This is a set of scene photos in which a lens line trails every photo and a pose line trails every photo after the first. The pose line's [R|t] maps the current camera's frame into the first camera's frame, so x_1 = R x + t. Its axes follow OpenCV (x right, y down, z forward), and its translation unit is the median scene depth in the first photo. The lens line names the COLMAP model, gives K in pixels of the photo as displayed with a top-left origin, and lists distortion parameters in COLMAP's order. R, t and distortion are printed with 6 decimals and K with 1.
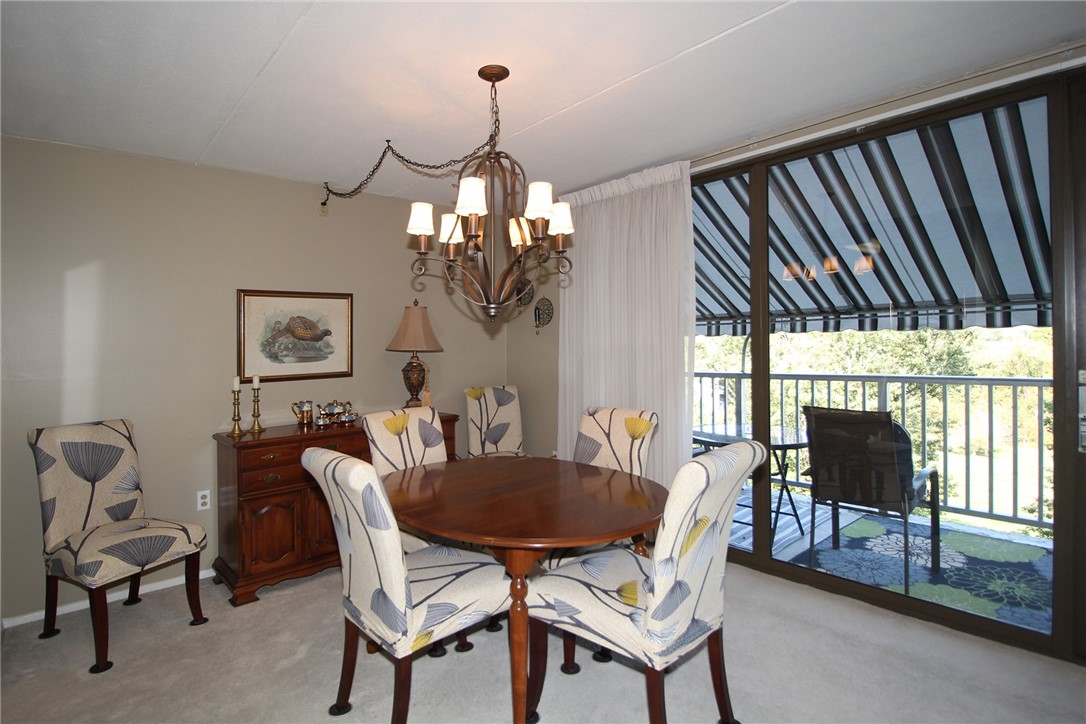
lens RADIAL K [[542.7, 0, 506.9], [0, 542.7, 357.6], [0, 0, 1]] dist [-0.003134, -0.000659]
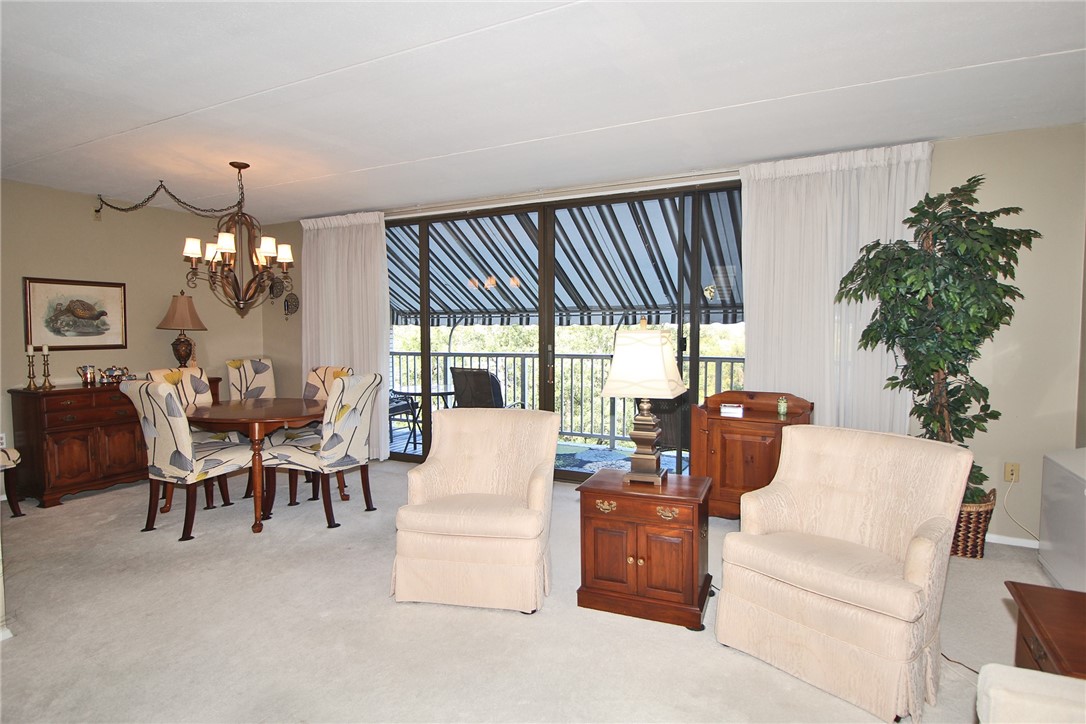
lens RADIAL K [[575.4, 0, 541.5], [0, 575.4, 390.2], [0, 0, 1]] dist [-0.012824, -0.001000]
pose [[0.912986, -0.015291, 0.407703, 0.070022], [-0.013134, 0.997678, 0.066828, 0.036404], [-0.407779, -0.066368, 0.910666, -0.772175]]
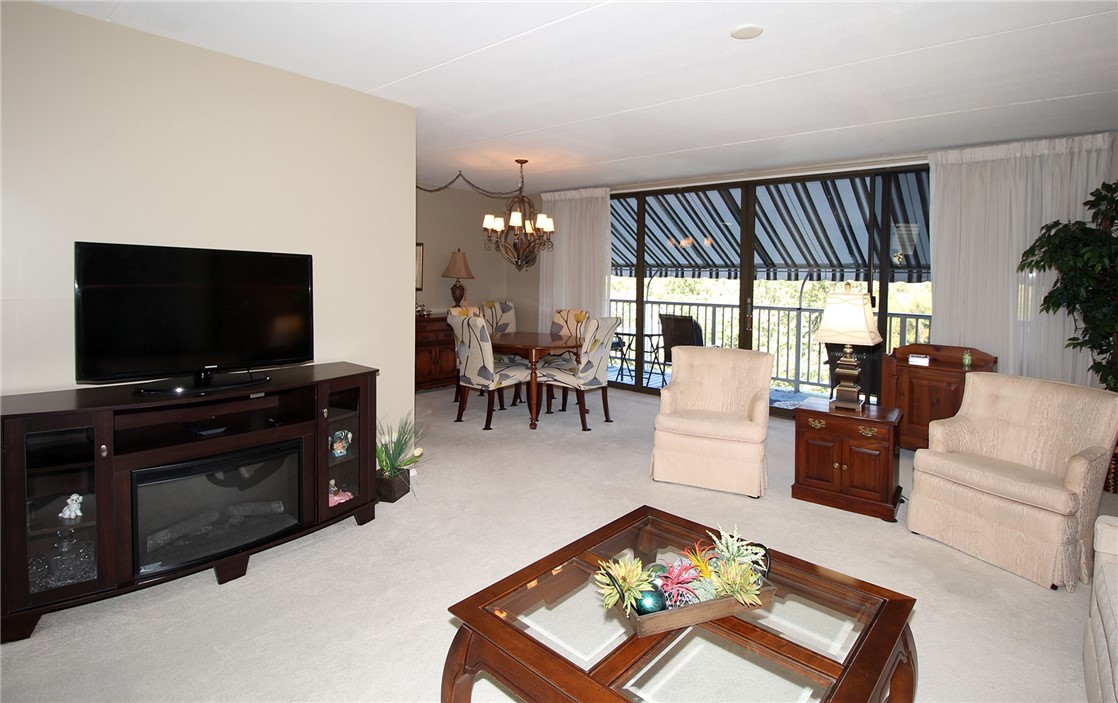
lens RADIAL K [[569.1, 0, 561.6], [0, 569.1, 296.9], [0, 0, 1]] dist [0.001174, -0.018073]
pose [[0.981583, 0.041756, 0.186415, -0.227017], [-0.043977, 0.999002, 0.007790, 0.025077], [-0.185904, -0.015844, 0.982440, -1.069187]]
